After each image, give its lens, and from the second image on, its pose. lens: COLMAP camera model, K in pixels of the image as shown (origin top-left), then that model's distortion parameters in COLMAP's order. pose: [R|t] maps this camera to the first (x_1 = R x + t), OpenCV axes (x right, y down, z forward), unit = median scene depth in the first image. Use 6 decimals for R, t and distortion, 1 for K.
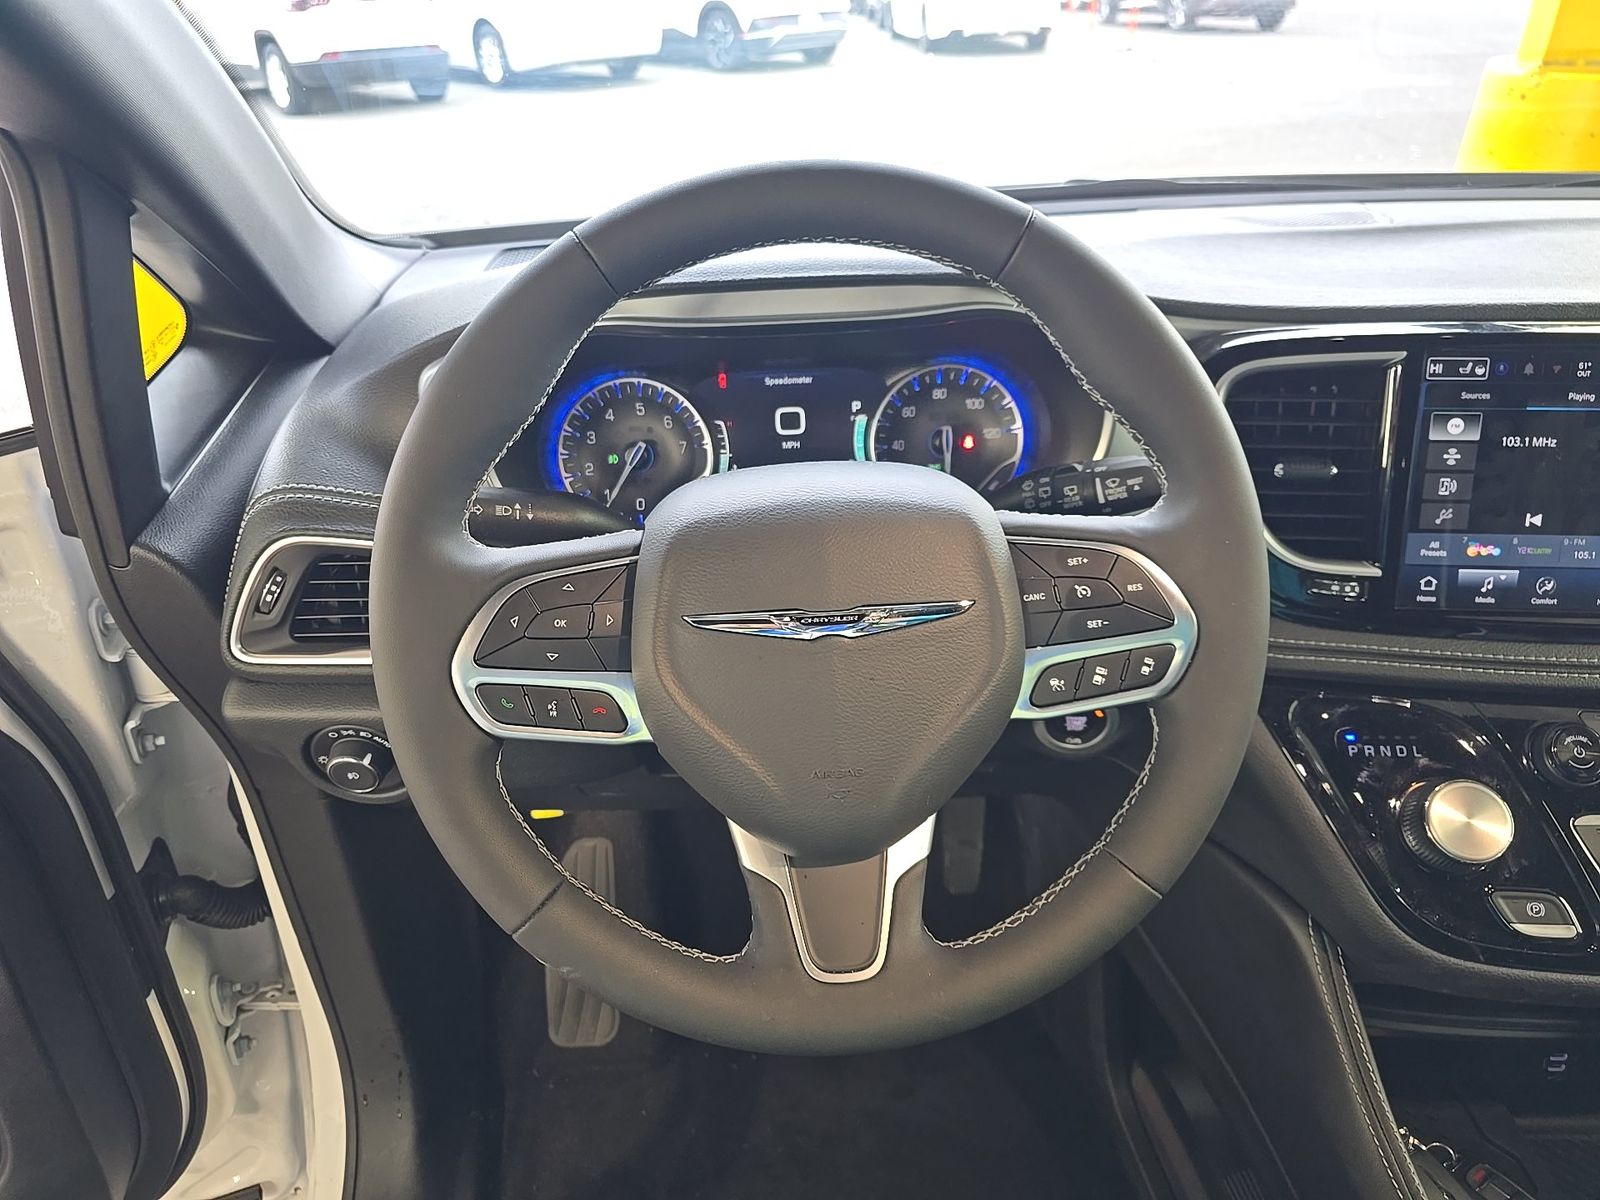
lens RADIAL K [[1062.0, 0, 774.3], [0, 1062.0, 598.0], [0, 0, 1]] dist [0.043103, -0.032173]
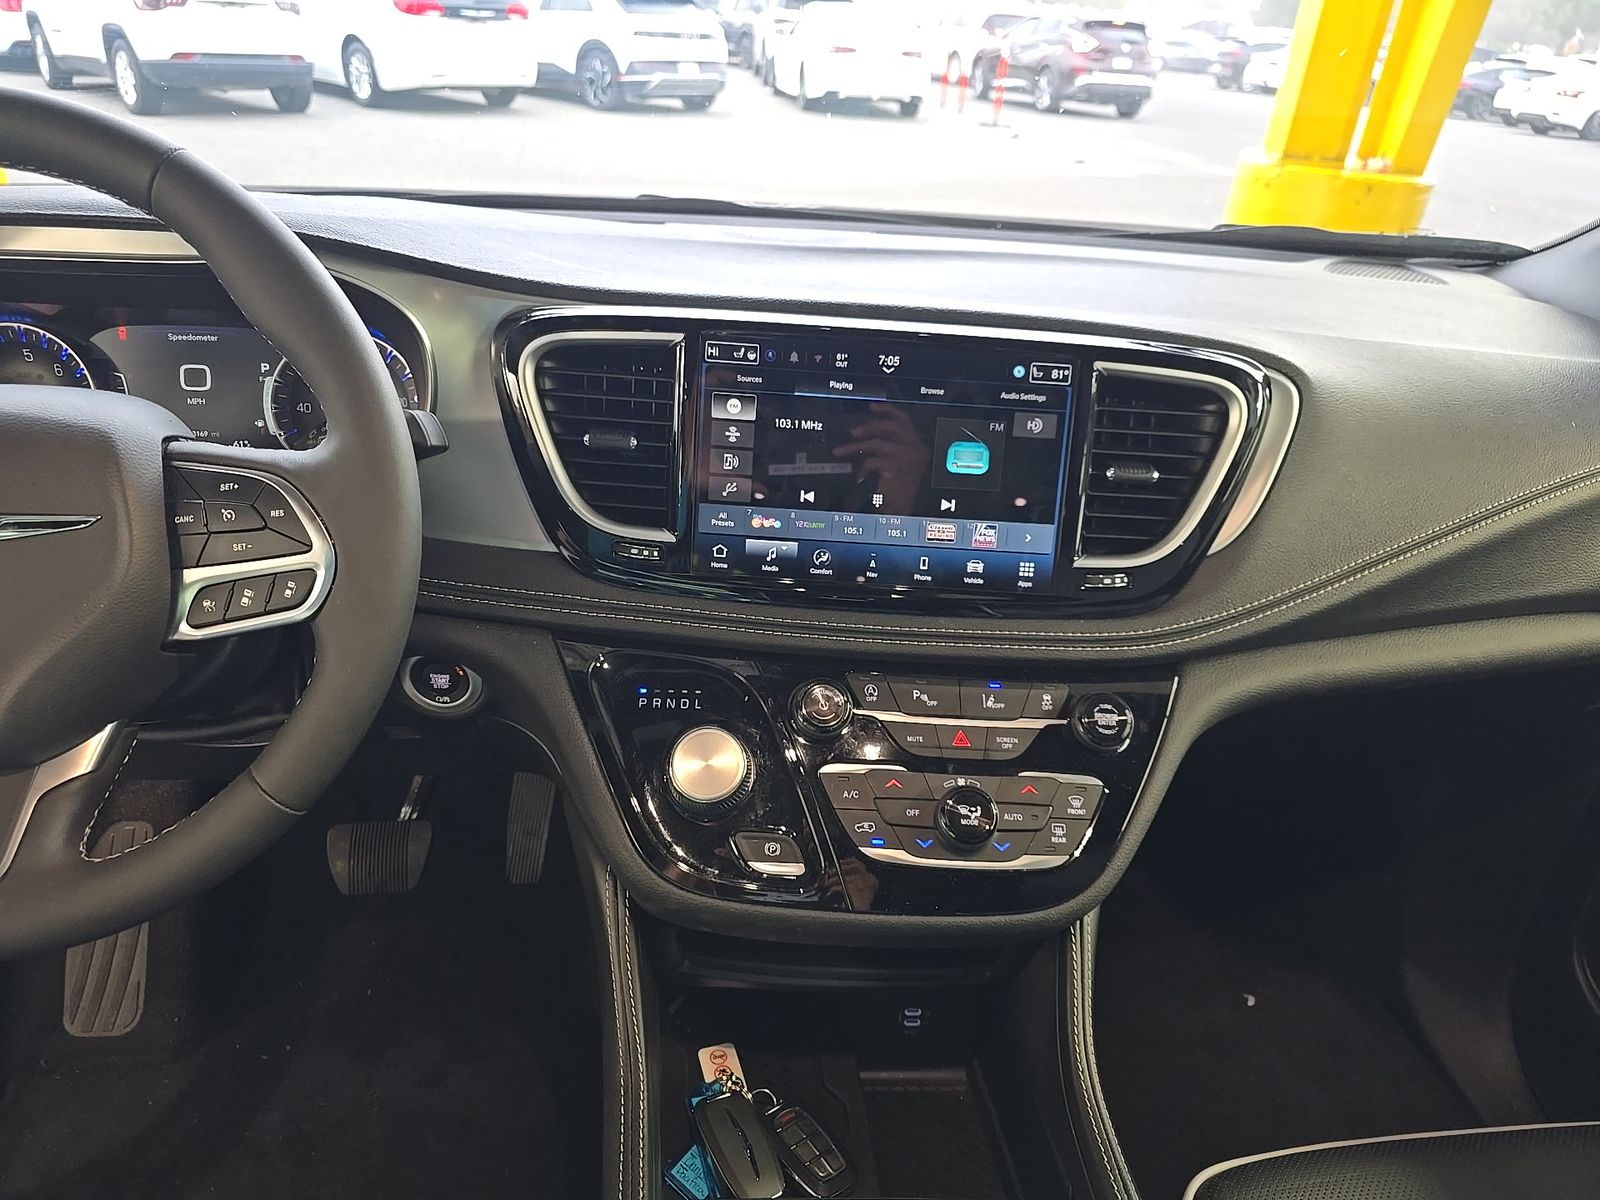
lens RADIAL K [[1062.0, 0, 782.9], [0, 1062.0, 601.8], [0, 0, 1]] dist [0.043103, -0.032173]
pose [[0.994224, 0.040590, 0.099356, 0.483898], [-0.036801, 0.998535, -0.039675, 0.066490], [-0.100821, 0.035789, 0.994261, -0.060894]]
